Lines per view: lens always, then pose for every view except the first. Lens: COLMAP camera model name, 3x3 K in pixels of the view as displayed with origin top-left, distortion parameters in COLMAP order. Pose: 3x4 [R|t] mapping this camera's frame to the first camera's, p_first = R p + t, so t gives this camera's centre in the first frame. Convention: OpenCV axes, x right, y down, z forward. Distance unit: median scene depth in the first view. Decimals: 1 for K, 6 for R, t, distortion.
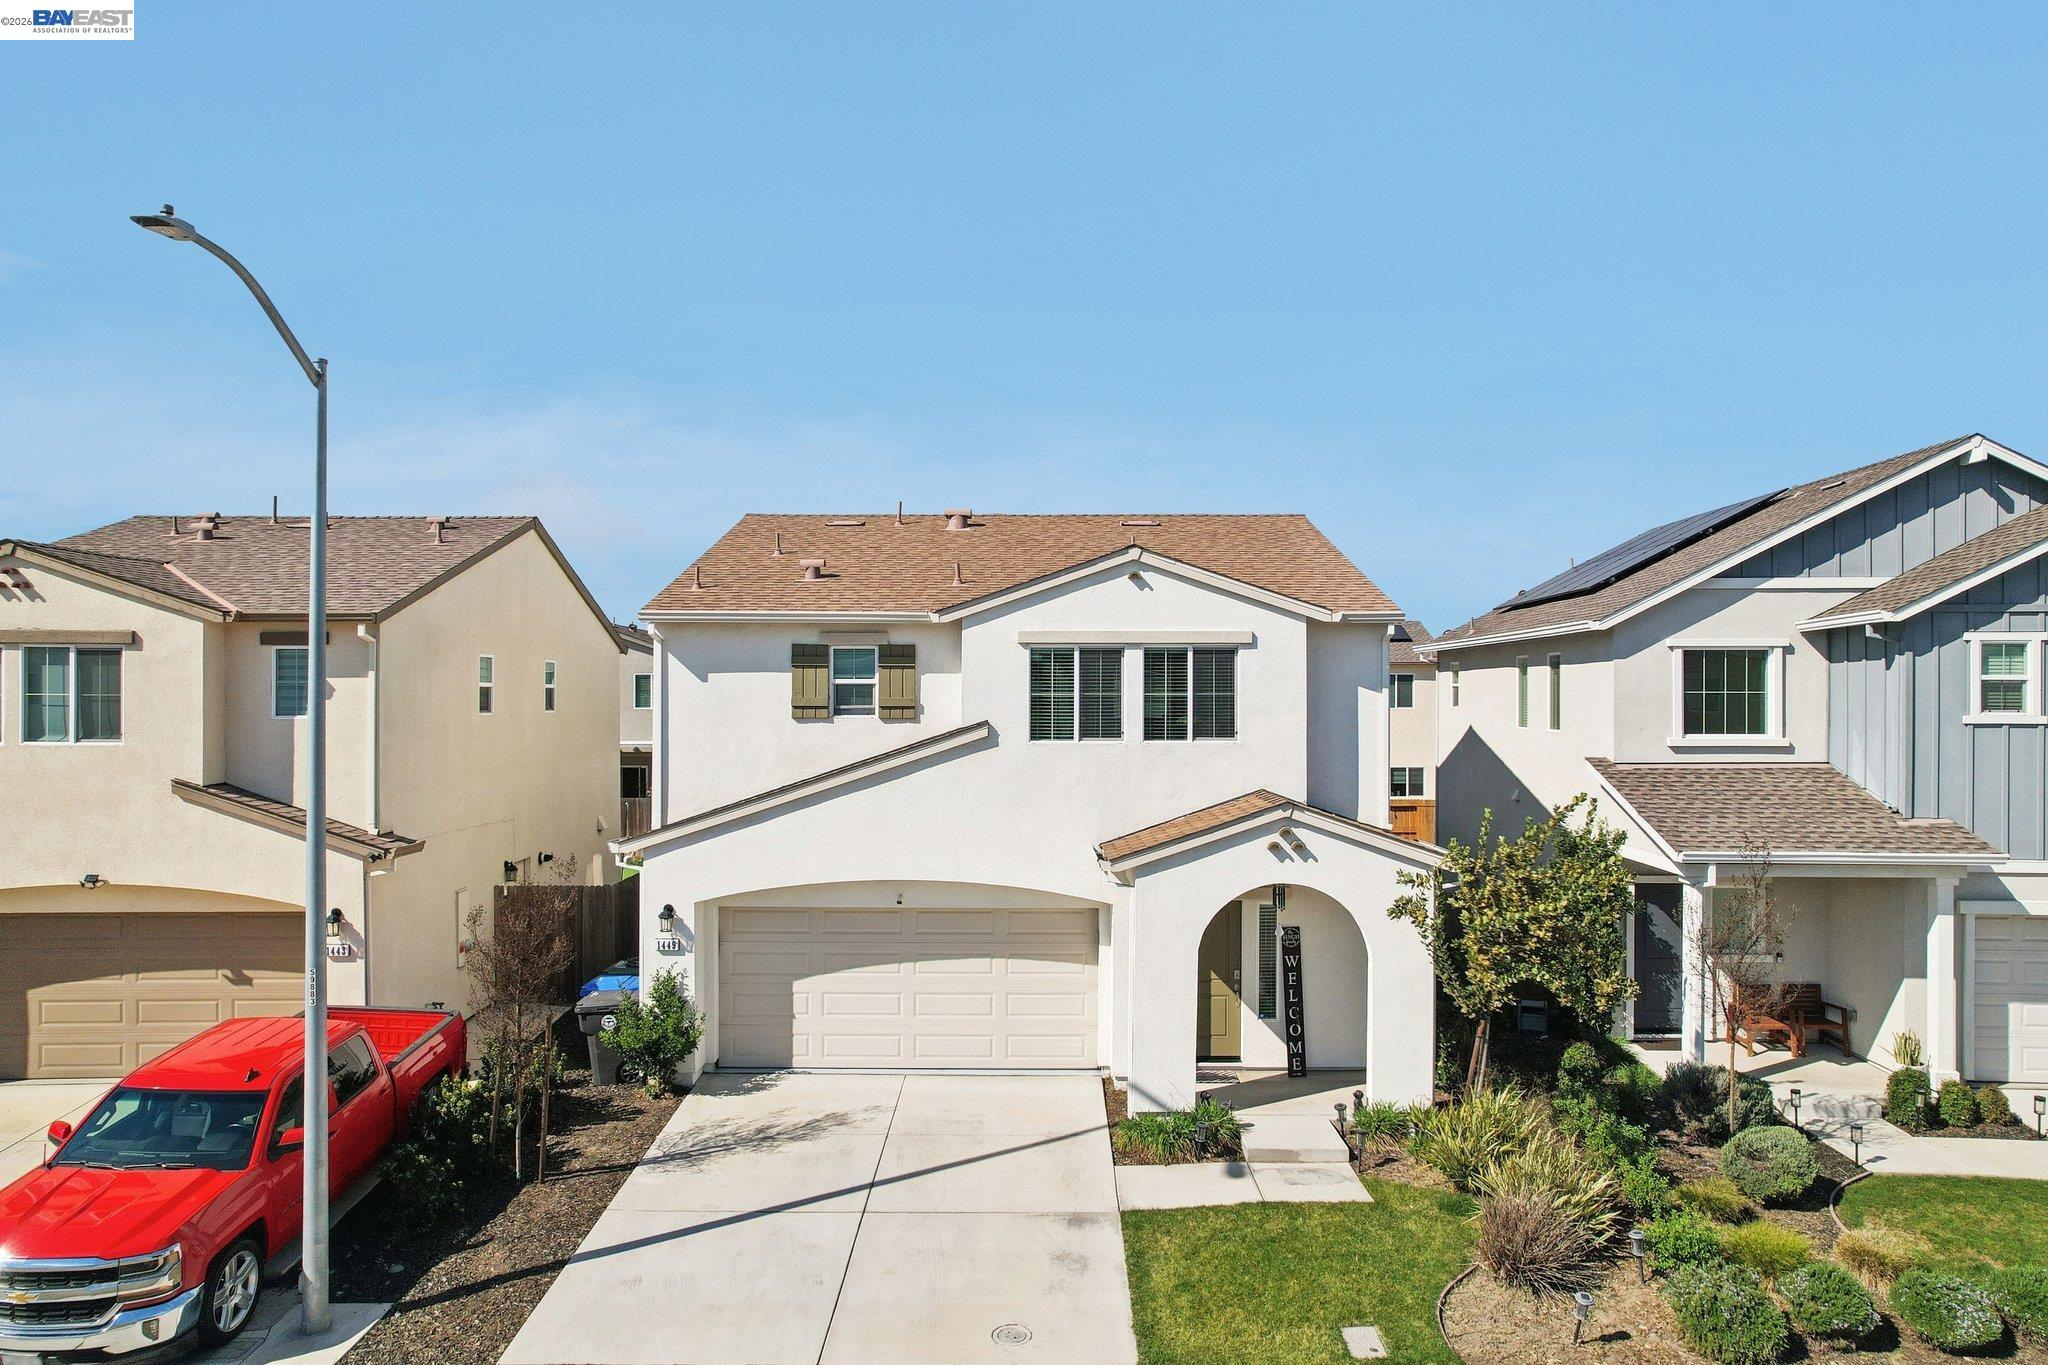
lens RADIAL K [[1296.1, 0, 1021.7], [0, 1296.1, 699.0], [0, 0, 1]] dist [-0.058554, 0.045670]
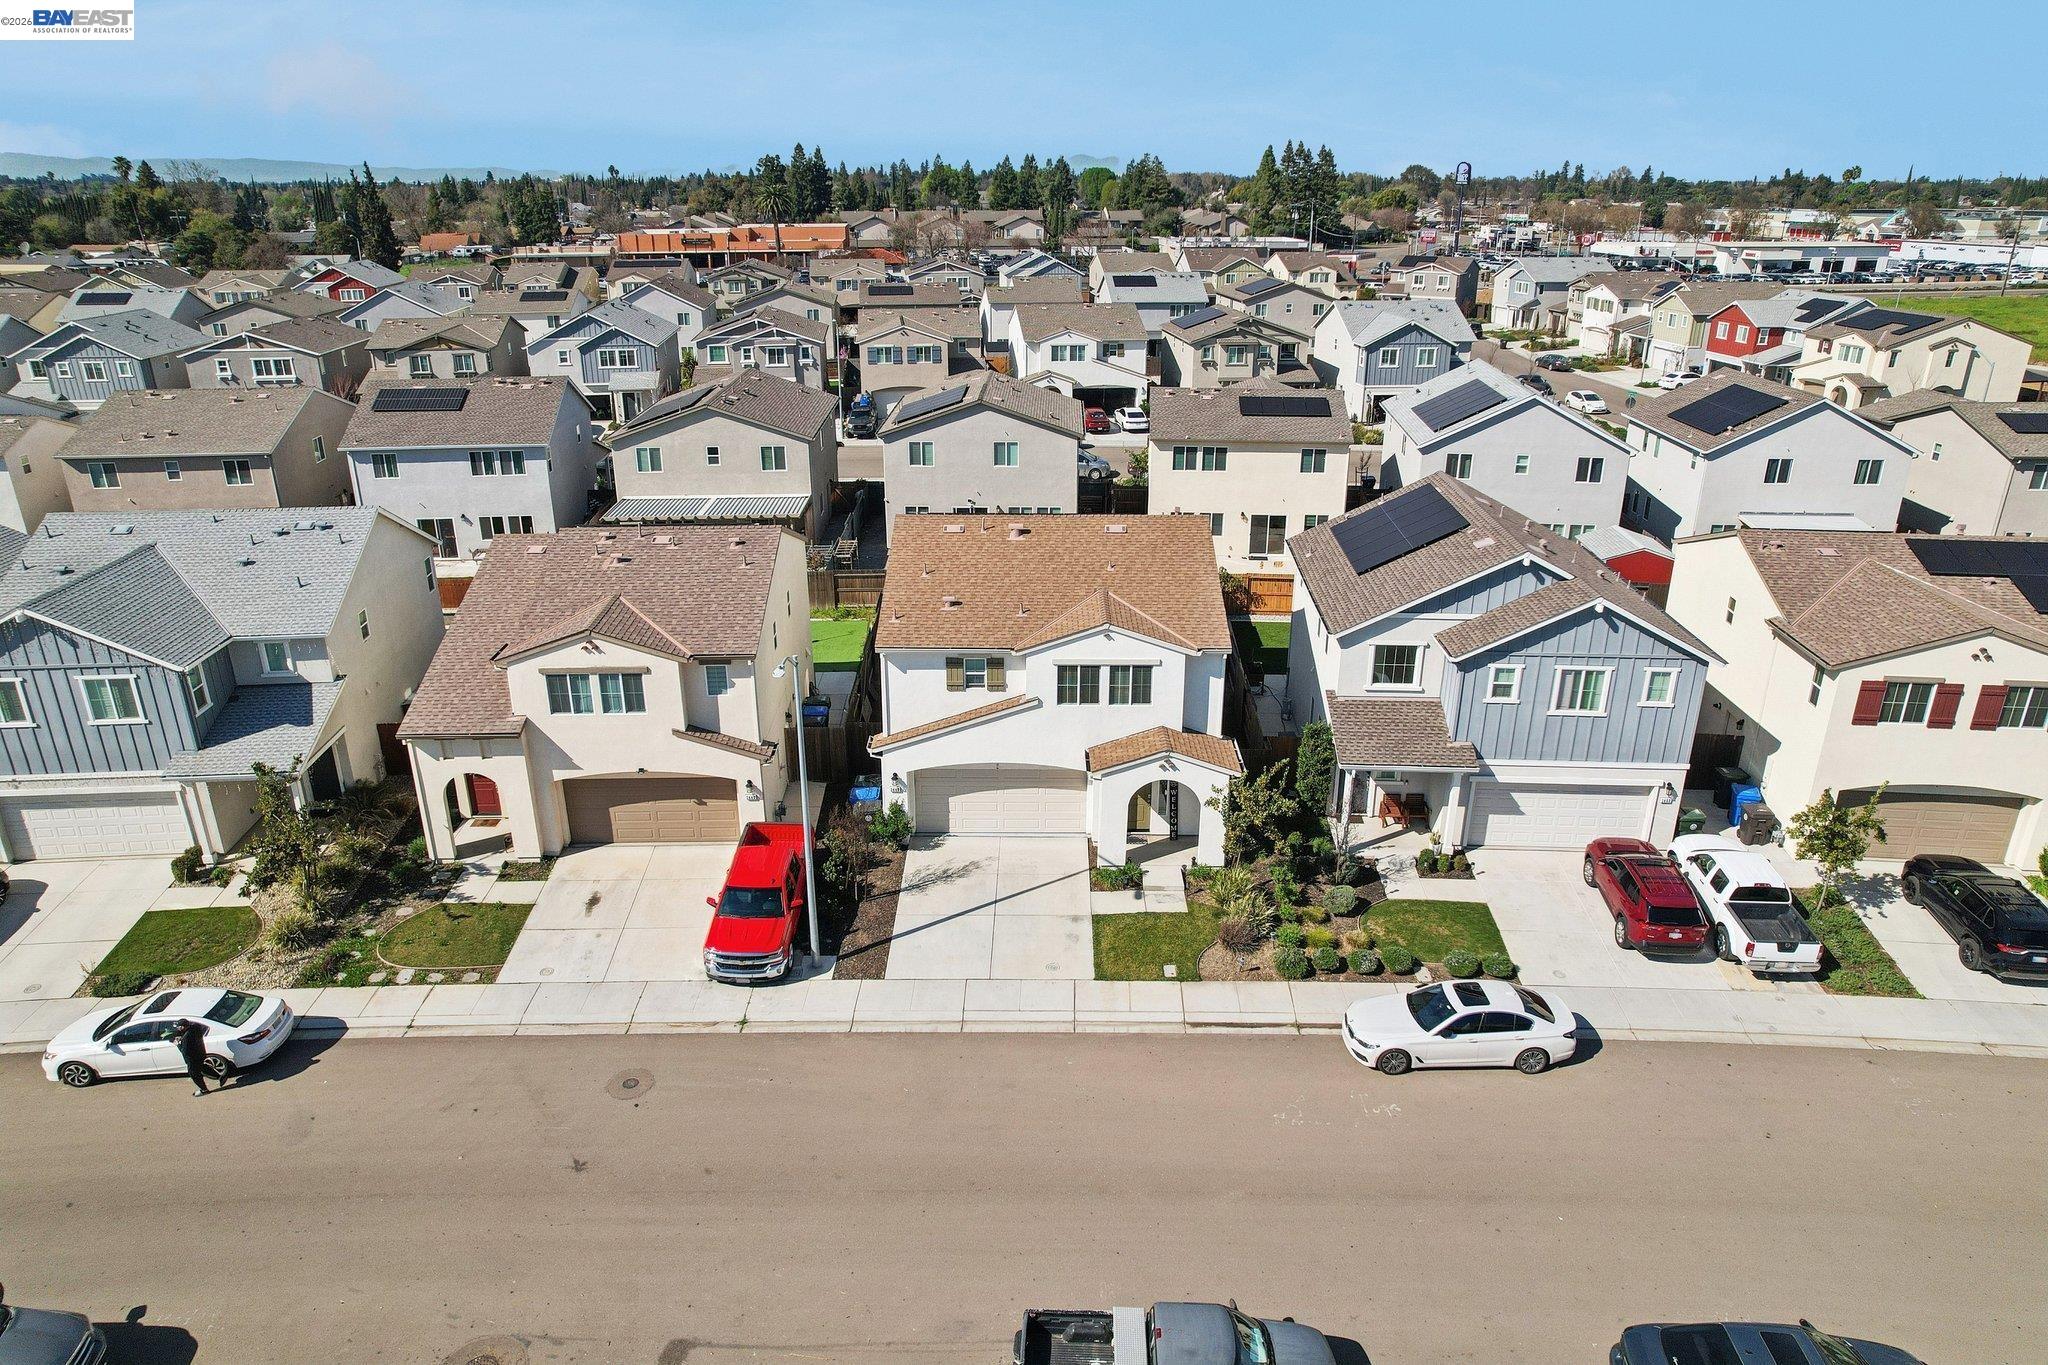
lens RADIAL K [[1296.1, 0, 1025.7], [0, 1296.1, 675.2], [0, 0, 1]] dist [-0.058554, 0.045670]
pose [[0.999999, -0.000501, -0.001088, -0.045344], [0.000865, 0.930649, 0.365912, -0.832581], [0.000830, -0.365912, 0.930649, -1.043577]]
